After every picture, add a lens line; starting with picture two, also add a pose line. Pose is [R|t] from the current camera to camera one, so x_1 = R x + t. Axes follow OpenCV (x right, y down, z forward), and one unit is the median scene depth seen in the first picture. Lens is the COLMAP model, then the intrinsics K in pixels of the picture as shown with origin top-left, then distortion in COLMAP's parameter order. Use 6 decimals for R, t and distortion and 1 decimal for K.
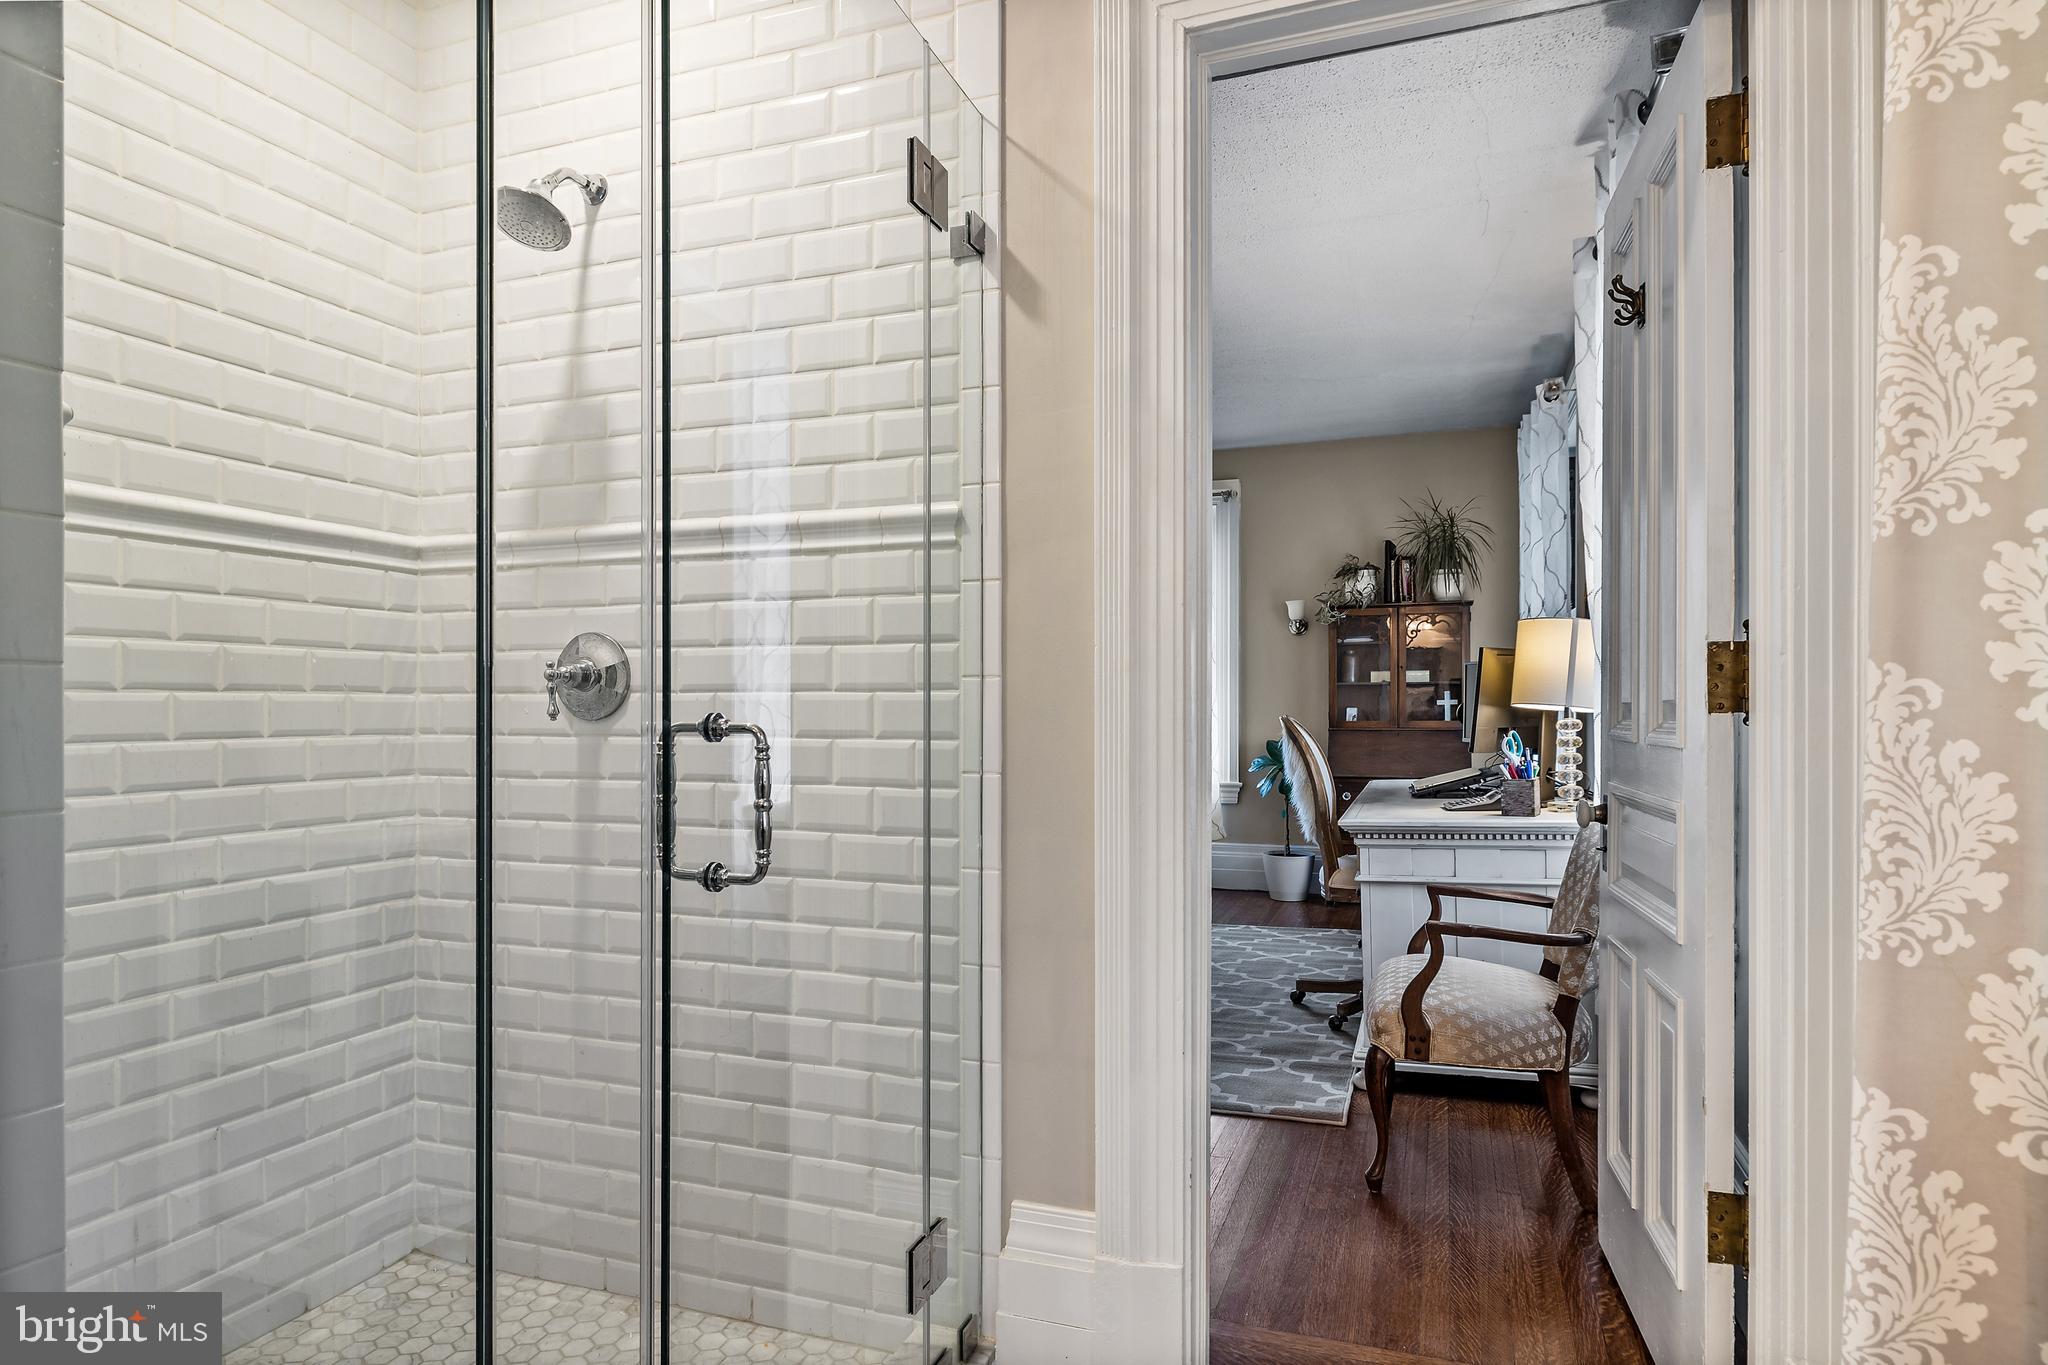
lens RADIAL K [[1144.6, 0, 1027.7], [0, 1144.6, 697.8], [0, 0, 1]] dist [-0.000876, 0.000541]
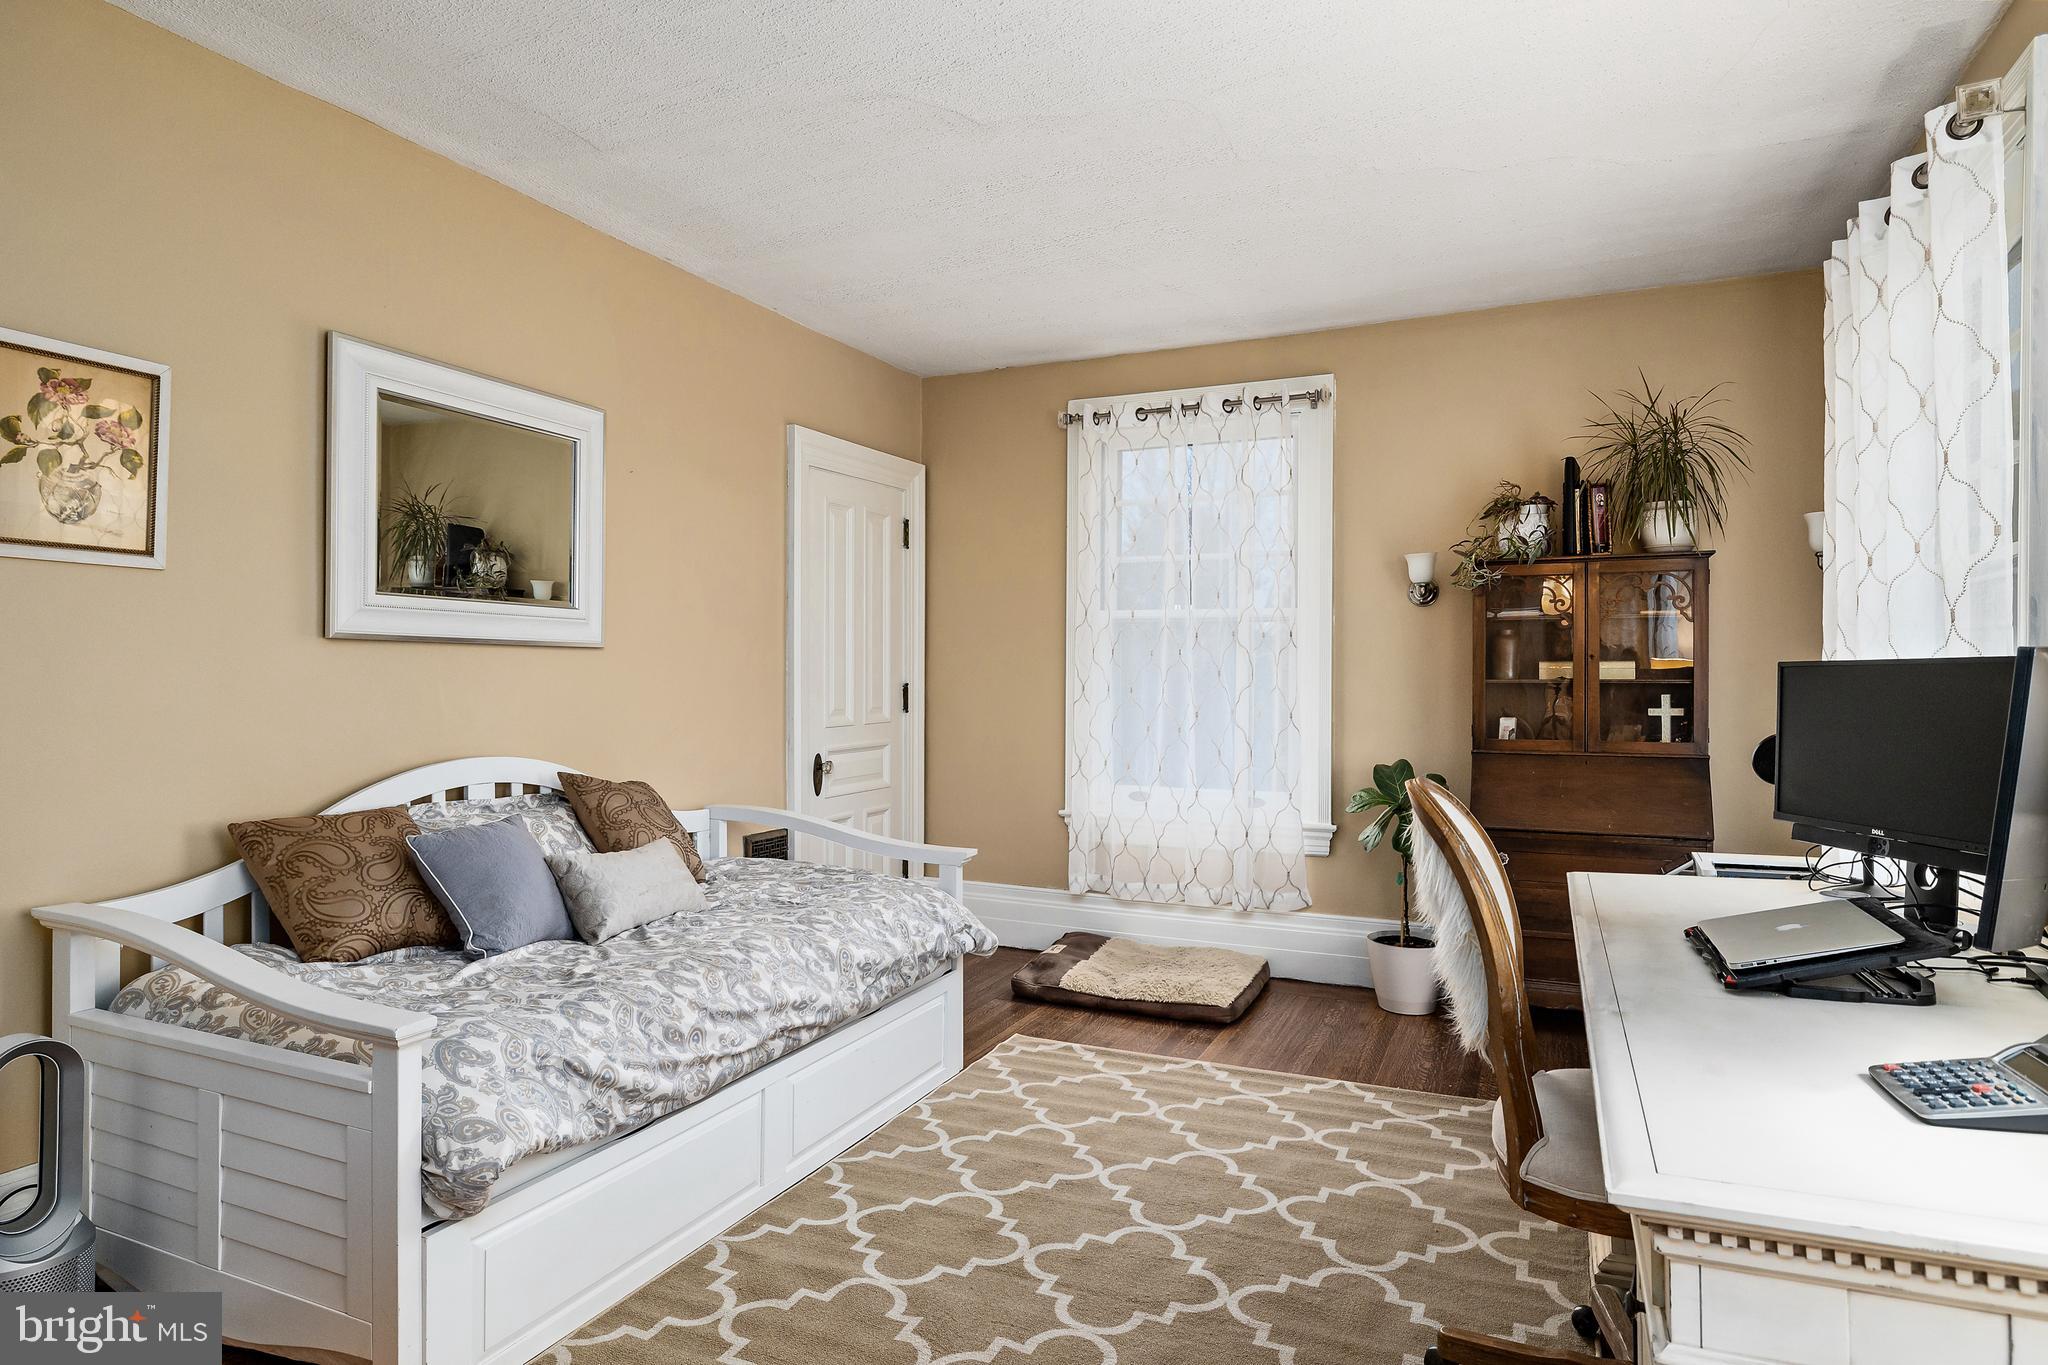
lens RADIAL K [[1144.6, 0, 1015.0], [0, 1144.6, 670.4], [0, 0, 1]] dist [-0.000876, 0.000541]
pose [[0.995463, 0.003899, -0.095069, 0.067103], [-0.003457, 0.999982, 0.004818, -0.020682], [0.095086, -0.004467, 0.995459, 0.332254]]
